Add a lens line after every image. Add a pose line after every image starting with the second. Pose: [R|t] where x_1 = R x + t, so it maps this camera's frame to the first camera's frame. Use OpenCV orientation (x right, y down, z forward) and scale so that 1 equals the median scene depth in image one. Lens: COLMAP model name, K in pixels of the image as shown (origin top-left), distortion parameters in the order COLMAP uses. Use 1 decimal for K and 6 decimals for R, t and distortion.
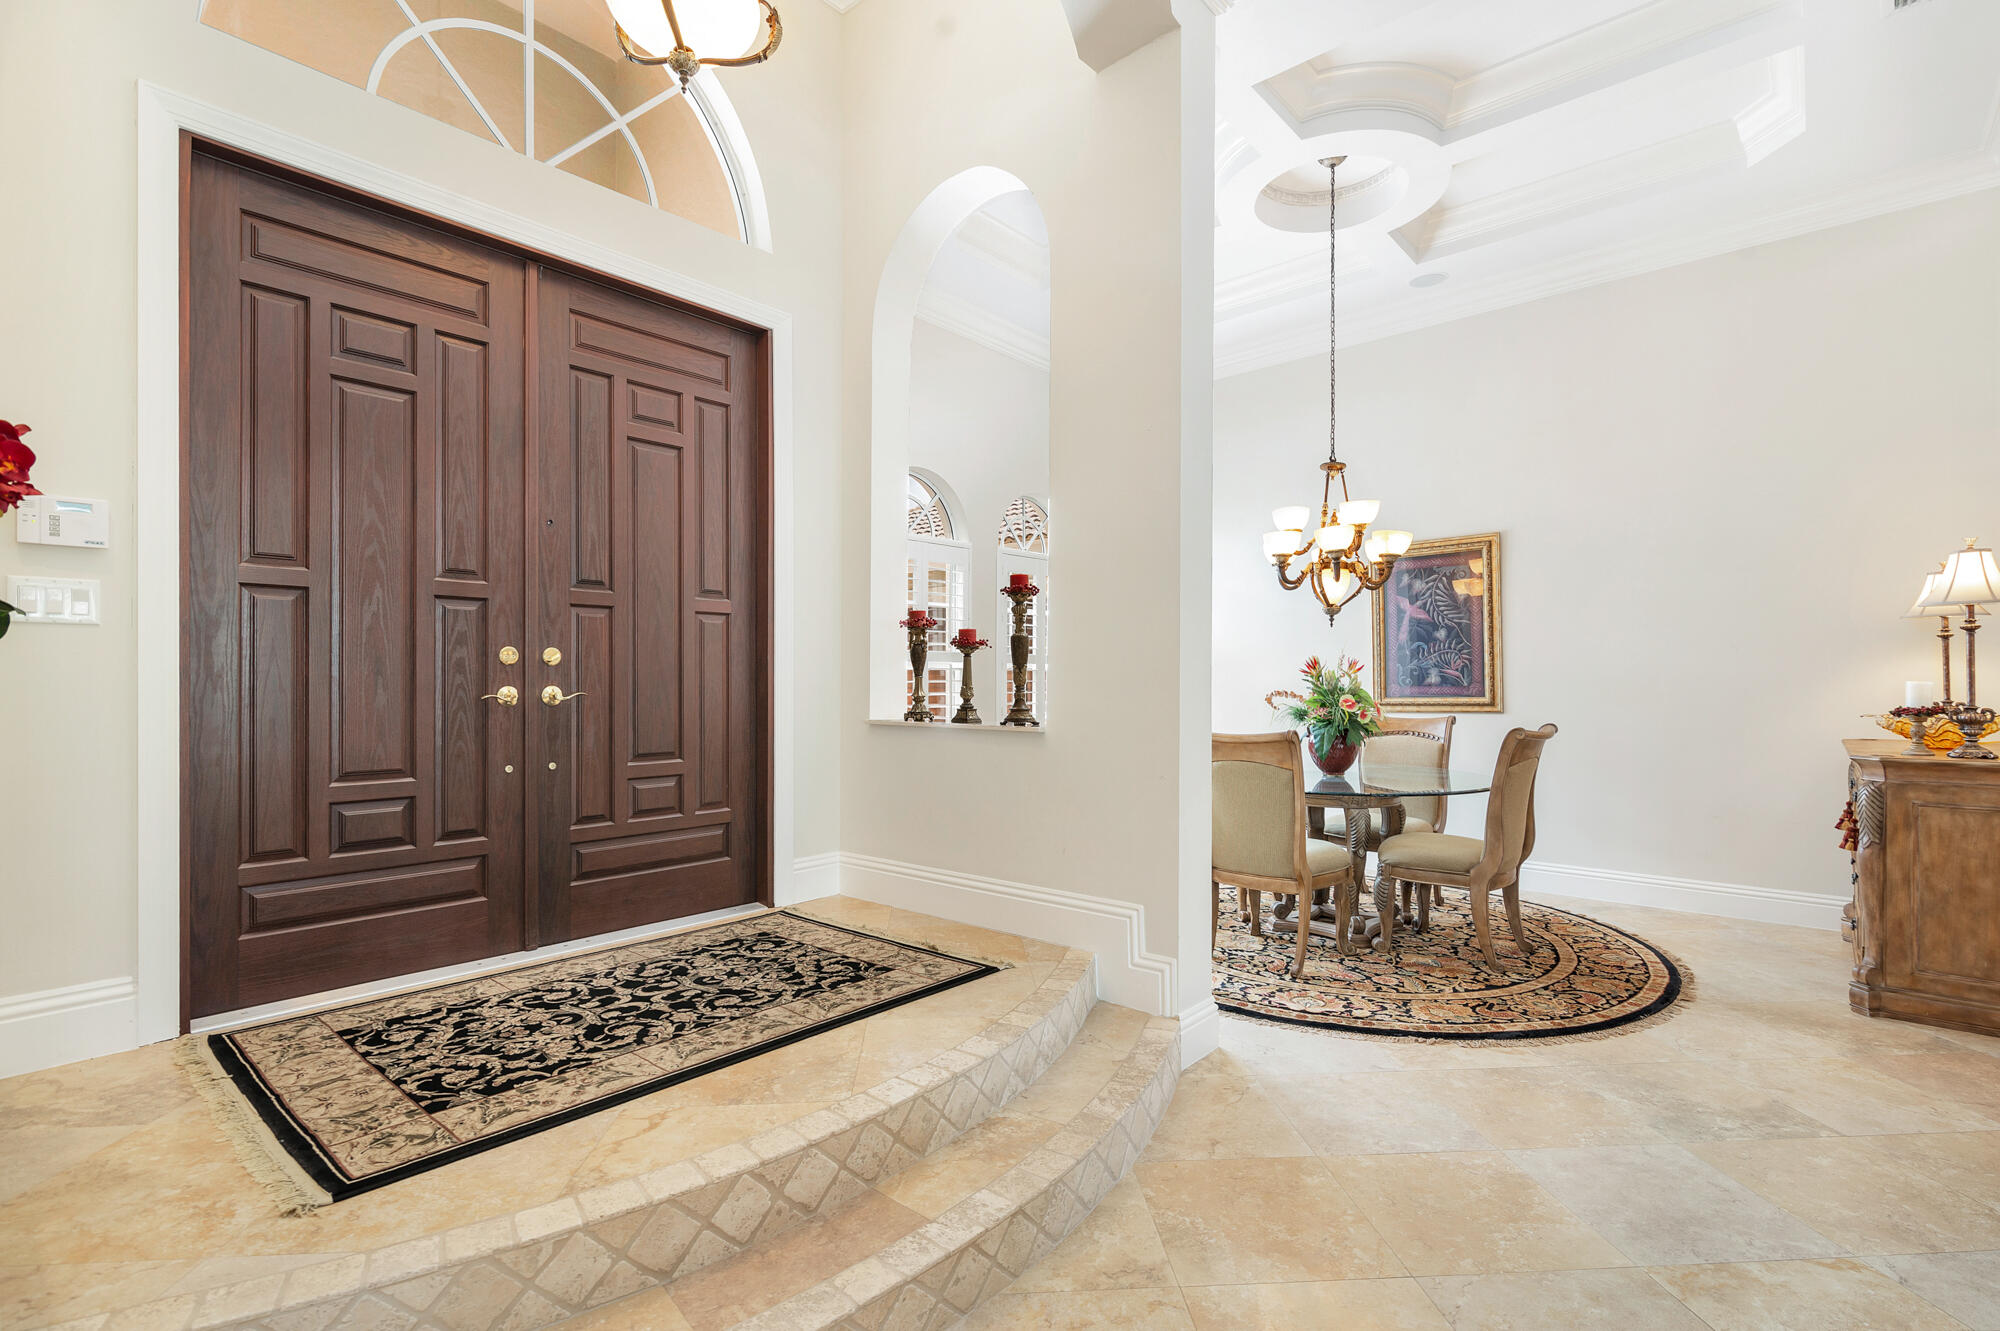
lens RADIAL K [[924.2, 0, 1003.5], [0, 924.2, 667.1], [0, 0, 1]] dist [-0.002573, -0.000615]
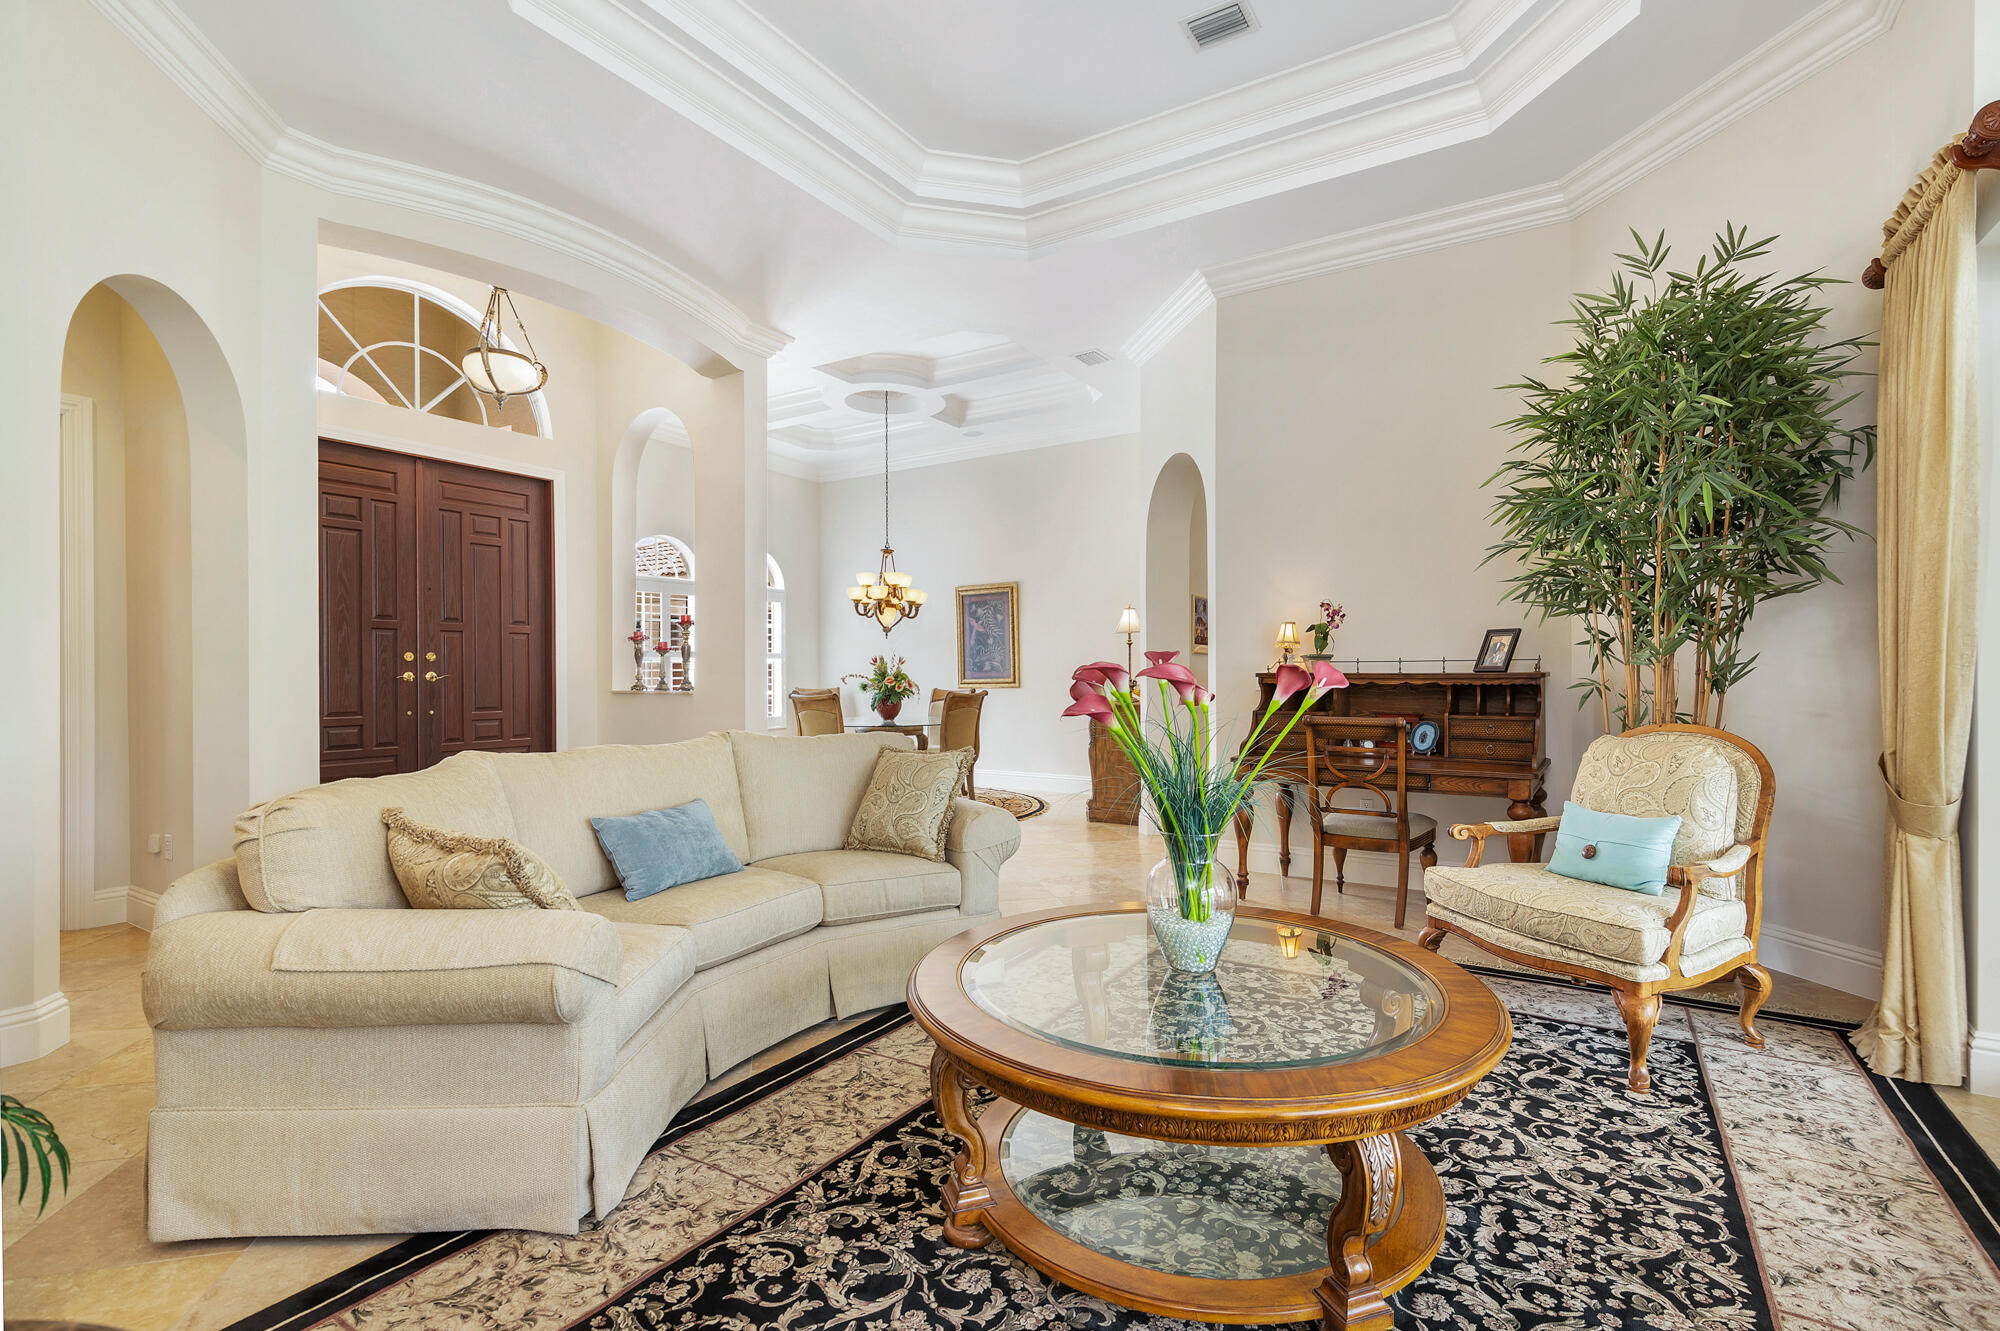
lens RADIAL K [[914.1, 0, 1012.3], [0, 914.1, 664.7], [0, 0, 1]] dist [-0.001896, -0.000710]
pose [[0.984789, -0.003001, 0.173726, 0.353696], [0.001823, 0.999974, 0.006942, -0.005974], [-0.173742, -0.006520, 0.984770, -1.016598]]
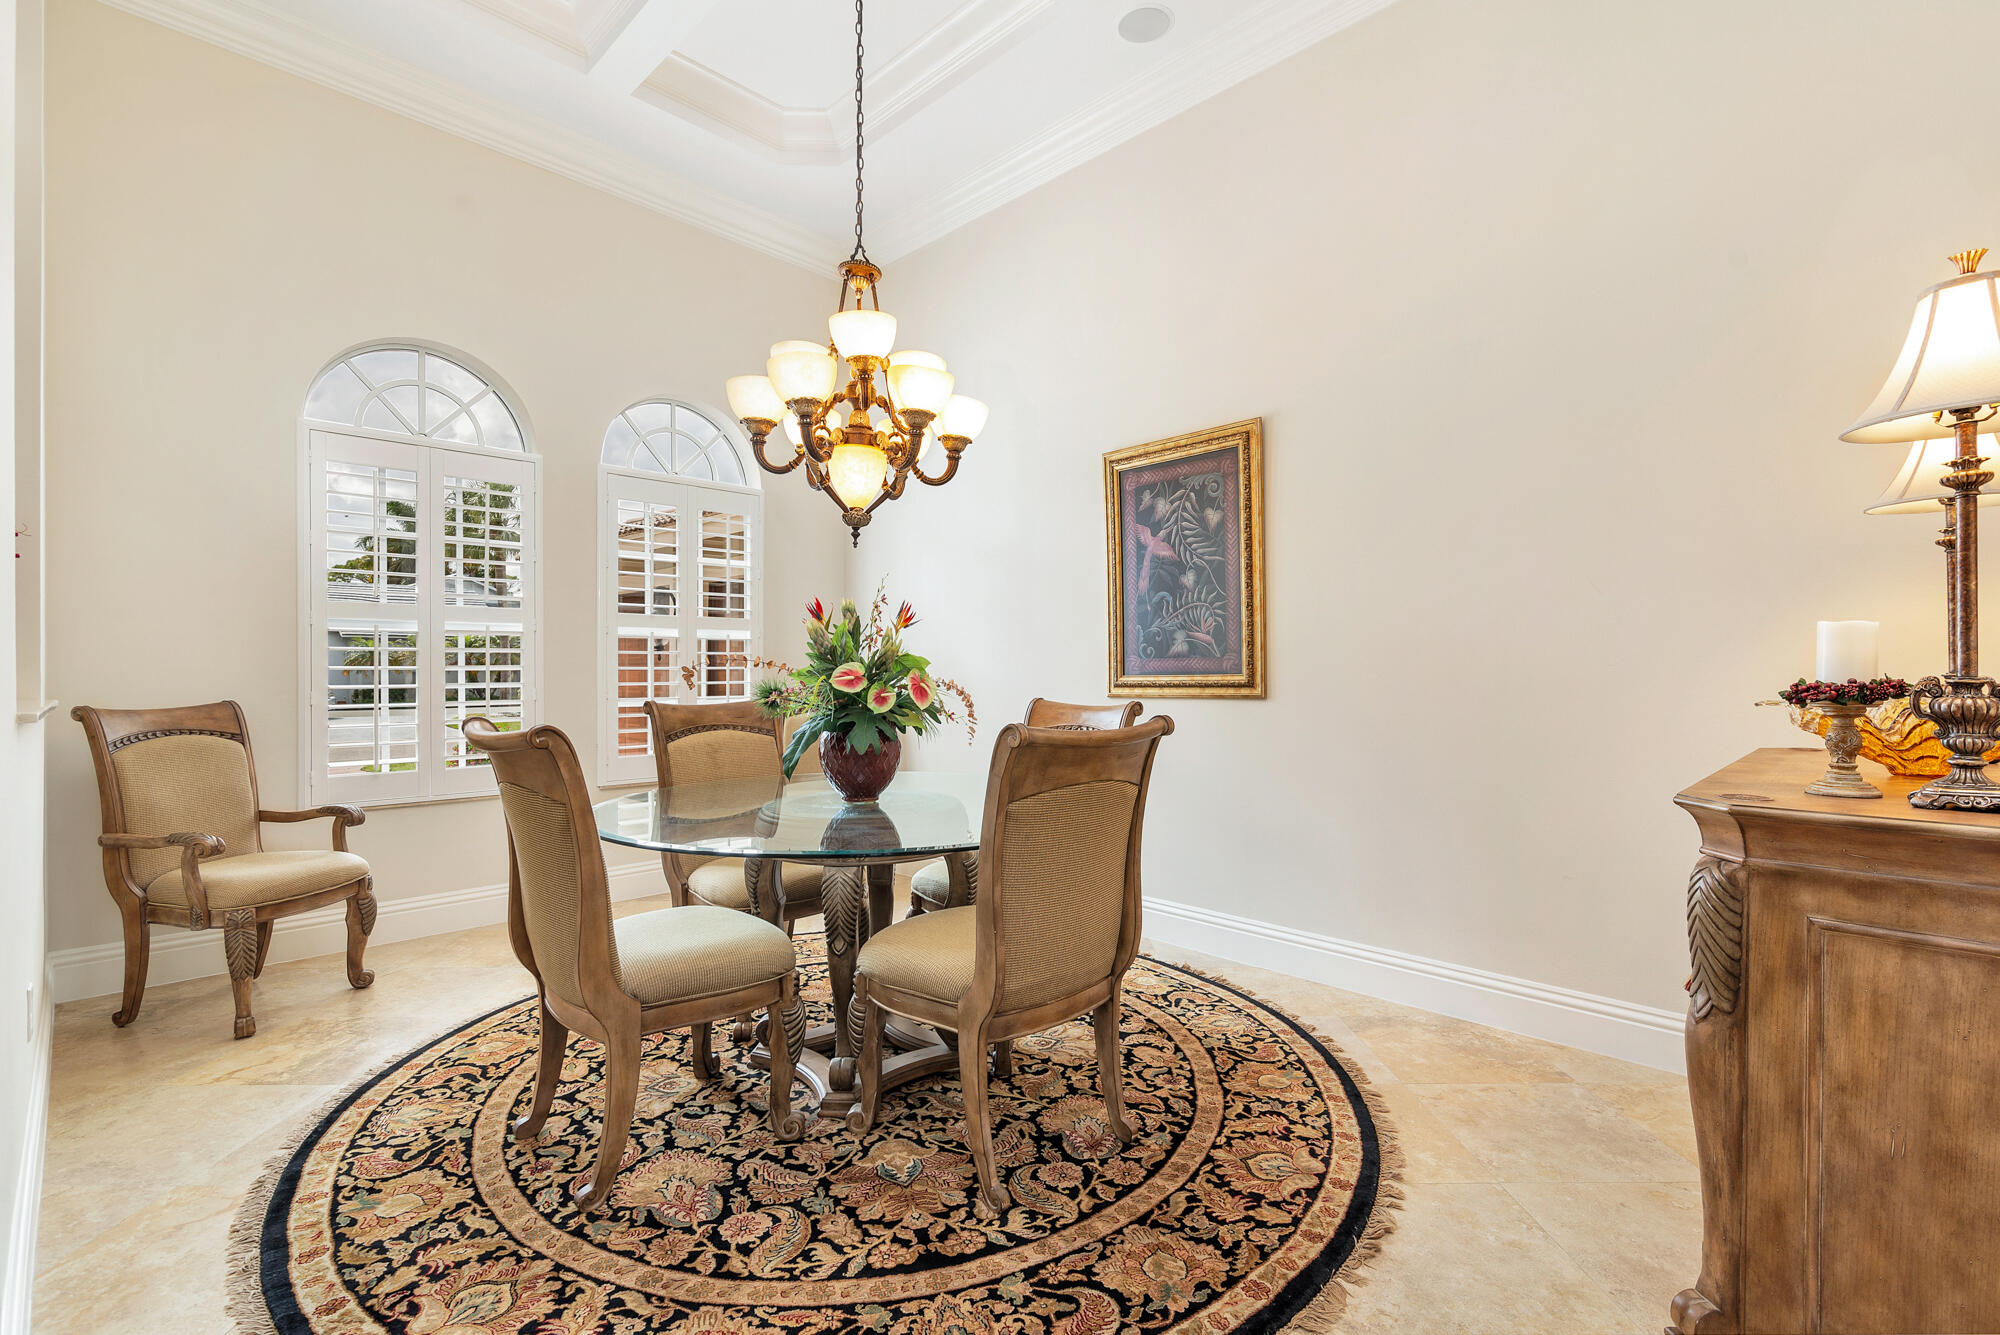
lens RADIAL K [[924.2, 0, 999.2], [0, 924.2, 660.6], [0, 0, 1]] dist [-0.002573, -0.000615]
pose [[0.998476, 0.003015, -0.055097, 0.592127], [-0.002692, 0.999979, 0.005946, 0.030252], [0.055114, -0.005788, 0.998463, 0.523866]]
